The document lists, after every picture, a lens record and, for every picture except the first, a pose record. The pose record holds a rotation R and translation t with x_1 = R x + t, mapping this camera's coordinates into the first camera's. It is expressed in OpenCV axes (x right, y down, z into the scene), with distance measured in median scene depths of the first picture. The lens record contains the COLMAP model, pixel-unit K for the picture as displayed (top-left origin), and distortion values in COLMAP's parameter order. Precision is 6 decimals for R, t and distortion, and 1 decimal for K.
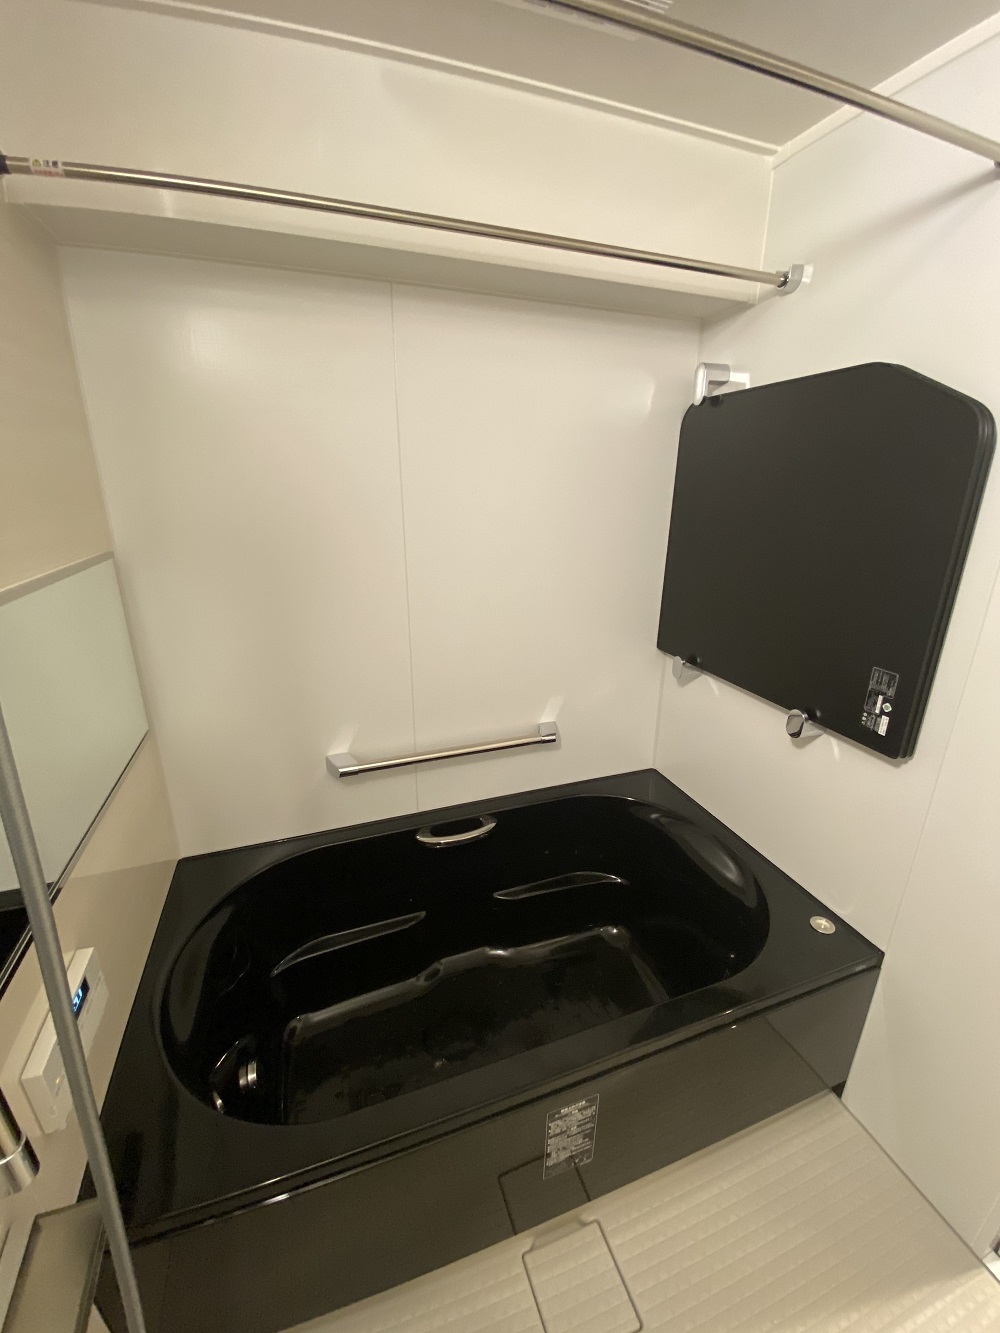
lens RADIAL K [[541.0, 0, 498.3], [0, 541.0, 664.1], [0, 0, 1]] dist [0.017994, -0.017423]
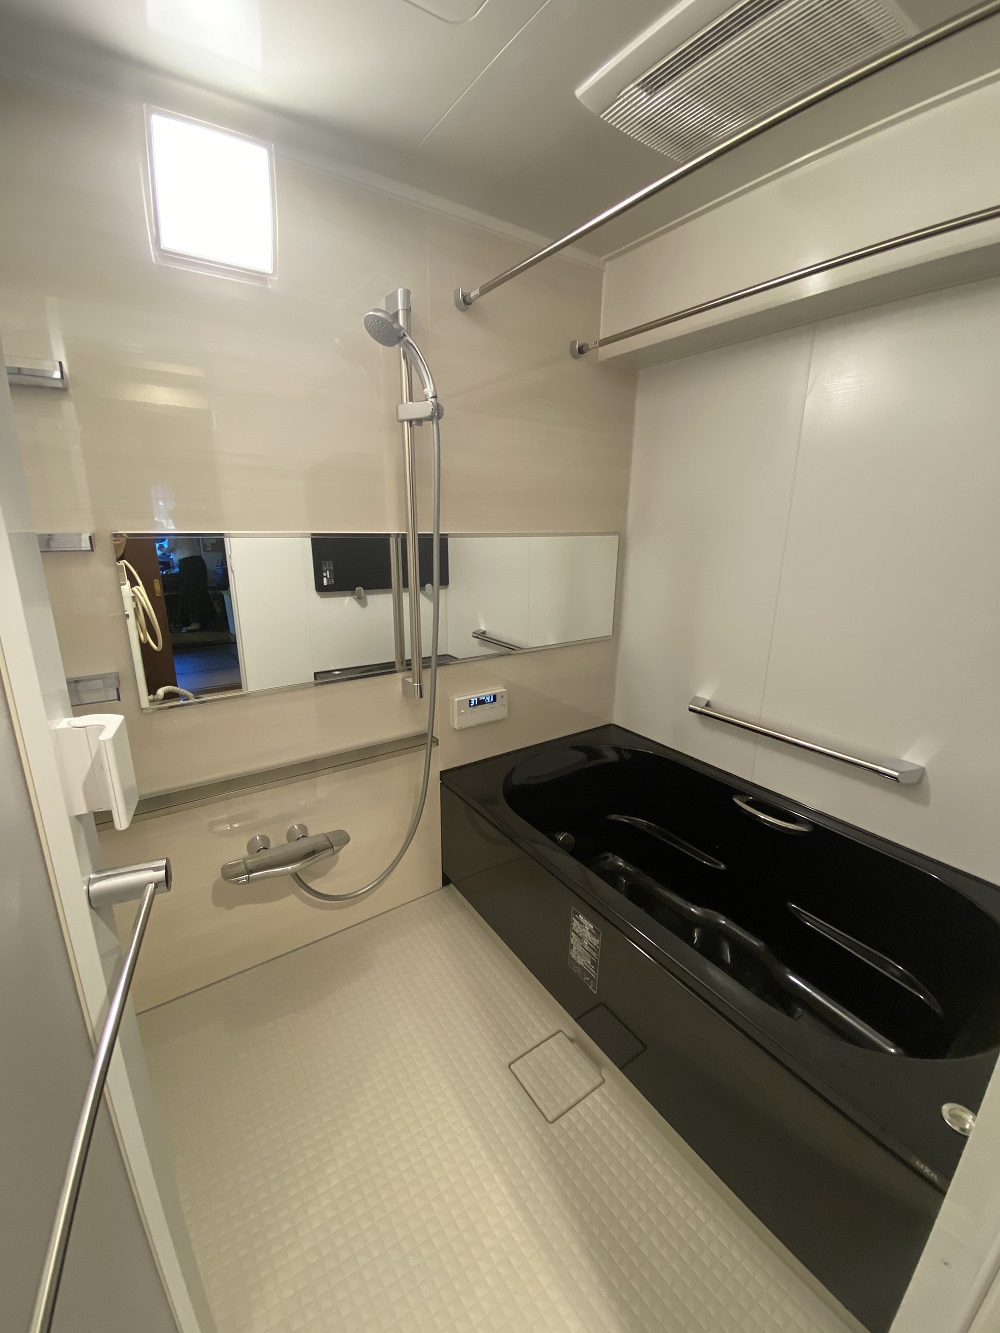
lens RADIAL K [[541.0, 0, 498.3], [0, 541.0, 664.1], [0, 0, 1]] dist [0.017994, -0.017423]
pose [[0.256065, 0.245985, -0.934838, 1.053632], [-0.312045, 0.936342, 0.160907, 0.046786], [0.914909, 0.250509, 0.316522, 0.174737]]
